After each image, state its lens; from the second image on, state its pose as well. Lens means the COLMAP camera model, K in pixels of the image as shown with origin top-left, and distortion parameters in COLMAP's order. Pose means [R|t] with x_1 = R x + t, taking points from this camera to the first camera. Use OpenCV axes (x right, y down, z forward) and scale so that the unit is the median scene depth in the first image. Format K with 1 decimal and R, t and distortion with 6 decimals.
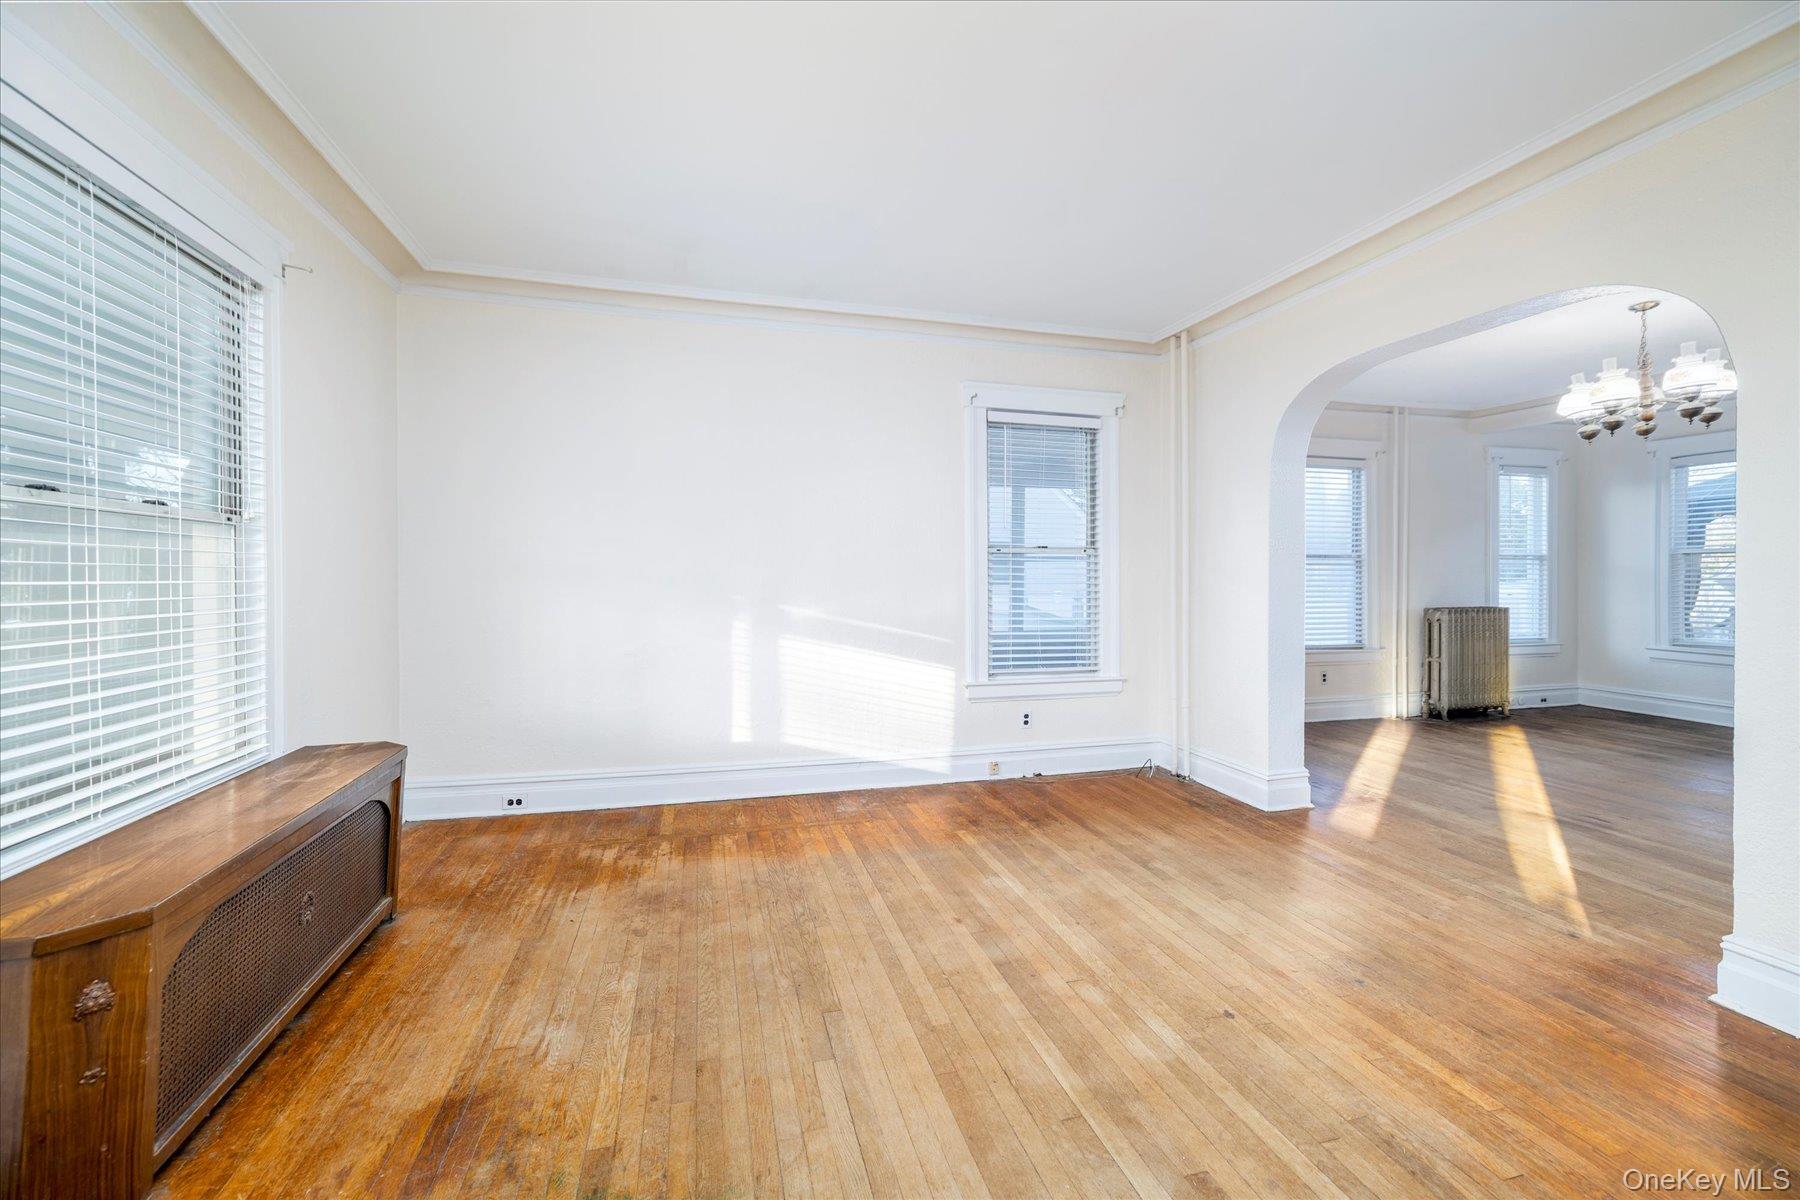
lens RADIAL K [[766.0, 0, 926.7], [0, 766.0, 577.5], [0, 0, 1]] dist [-0.000557, 0.000212]
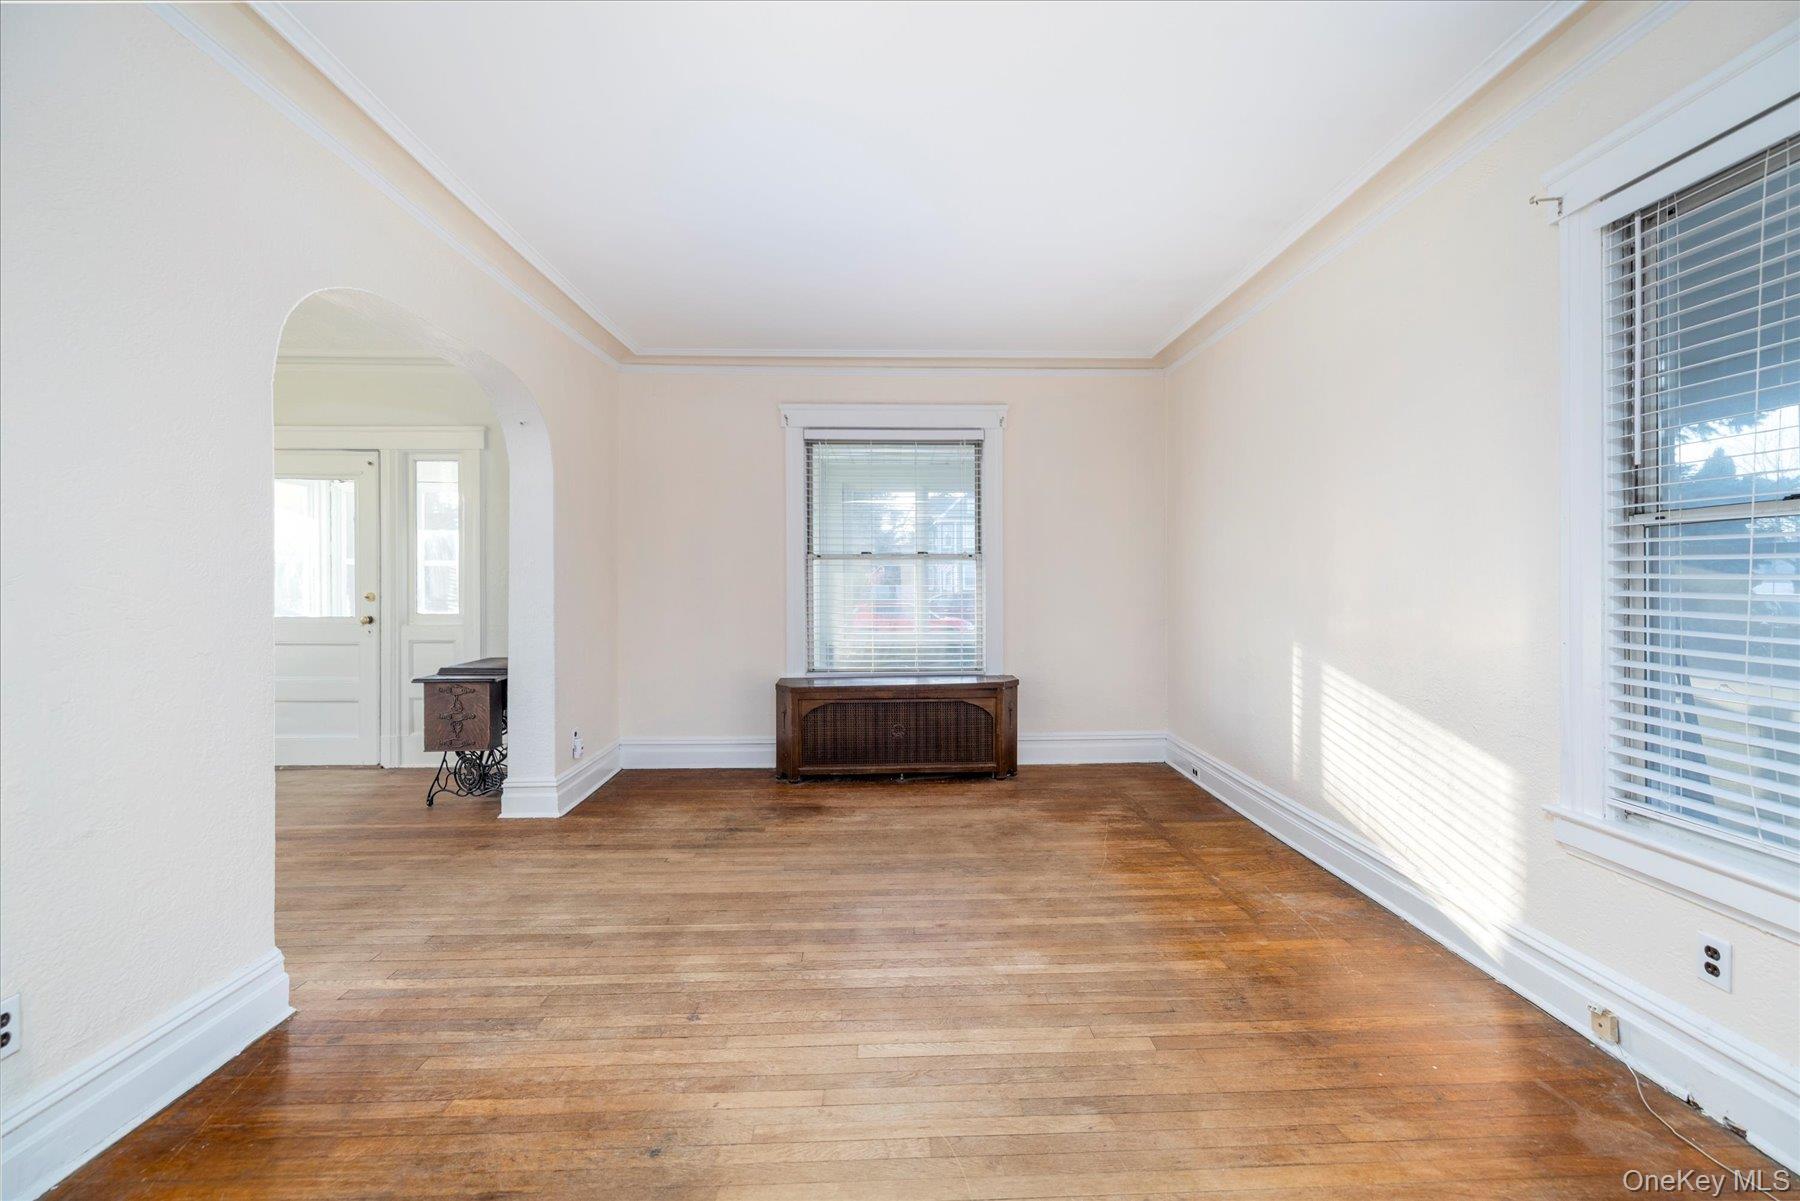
lens RADIAL K [[766.0, 0, 902.4], [0, 766.0, 587.4], [0, 0, 1]] dist [-0.000557, 0.000212]
pose [[-0.269053, 0.005228, -0.963111, 1.049632], [-0.000087, 0.999985, 0.005452, -0.003800], [0.963125, 0.001551, -0.269049, 1.248663]]
